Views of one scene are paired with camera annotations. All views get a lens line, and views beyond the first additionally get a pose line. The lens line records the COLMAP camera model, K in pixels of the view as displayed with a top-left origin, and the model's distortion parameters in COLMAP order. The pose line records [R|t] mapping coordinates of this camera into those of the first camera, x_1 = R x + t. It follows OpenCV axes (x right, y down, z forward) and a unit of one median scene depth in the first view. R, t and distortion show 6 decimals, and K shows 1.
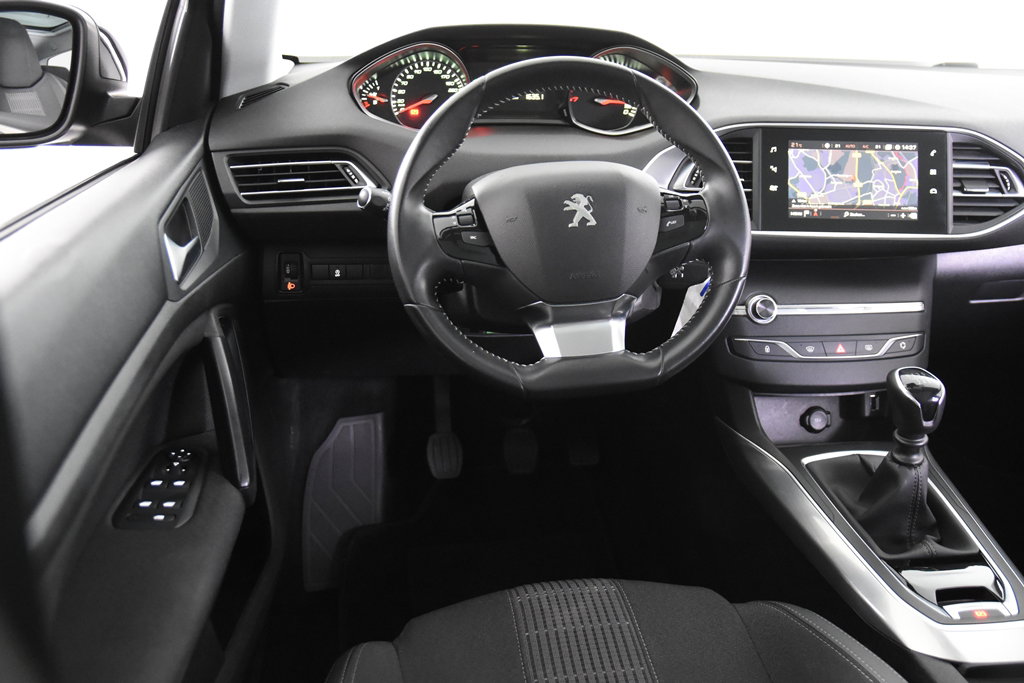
lens RADIAL K [[947.8, 0, 514.5], [0, 947.8, 338.8], [0, 0, 1]] dist [-0.024337, 0.000000]
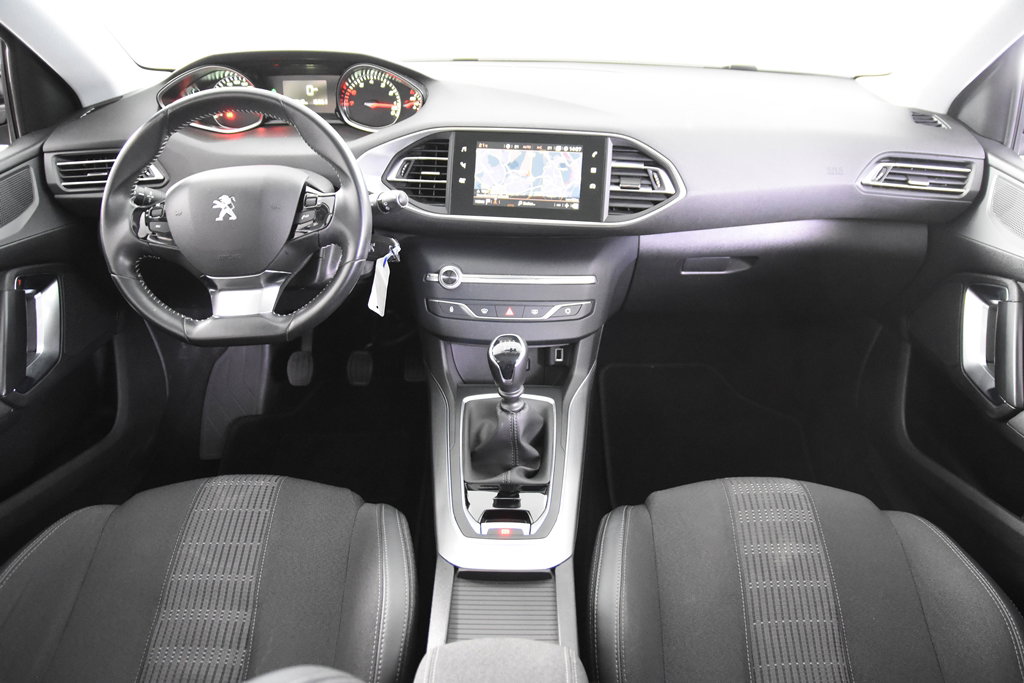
lens RADIAL K [[756.8, 0, 512.9], [0, 756.8, 339.8], [0, 0, 1]] dist [-0.119806, 0.086870]
pose [[0.987144, 0.055513, -0.149886, 0.498320], [-0.037959, 0.992343, 0.117534, -0.070166], [0.155263, -0.110334, 0.981692, 0.014503]]
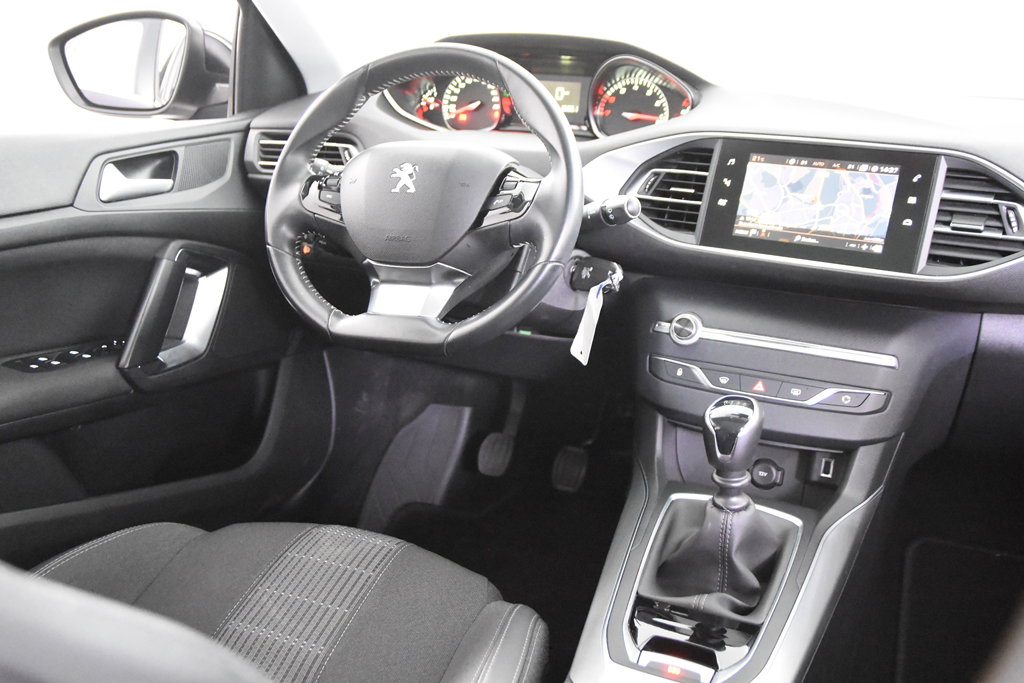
lens RADIAL K [[947.8, 0, 507.4], [0, 947.8, 344.5], [0, 0, 1]] dist [-0.024337, 0.000000]
pose [[0.851607, 0.157431, -0.499981, 0.576305], [-0.200245, 0.979198, -0.032748, 0.047910], [0.484425, 0.128007, 0.865417, 0.118746]]
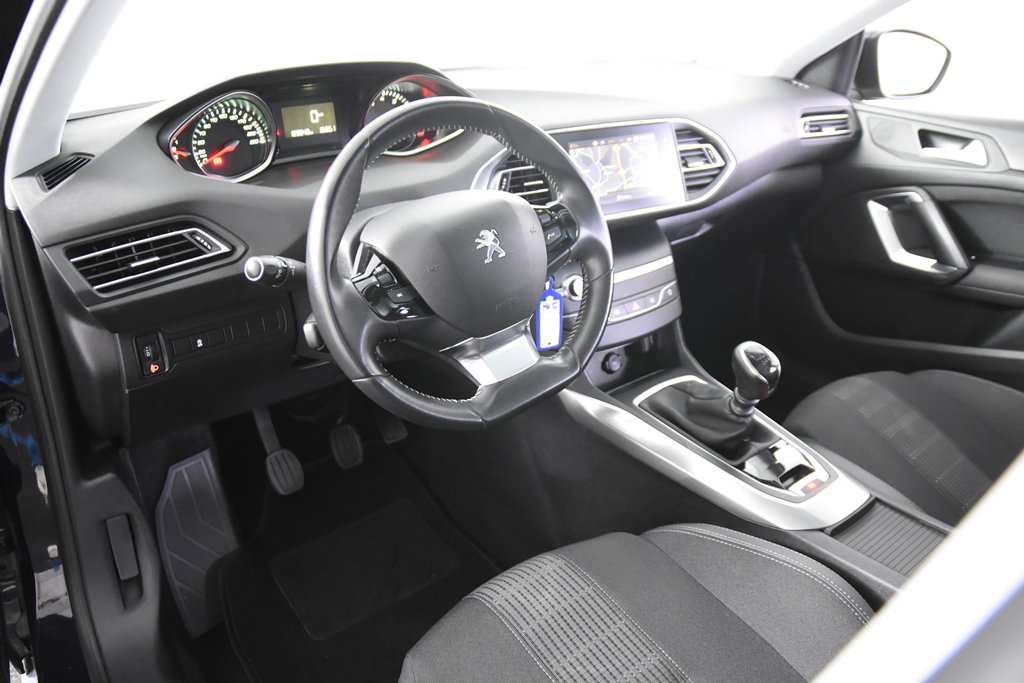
lens RADIAL K [[756.8, 0, 504.9], [0, 756.8, 337.3], [0, 0, 1]] dist [-0.119806, 0.086870]
pose [[0.877025, -0.233572, 0.419846, -0.229358], [0.196989, 0.971858, 0.129179, -0.110821], [-0.438203, -0.030588, 0.898355, 0.184195]]
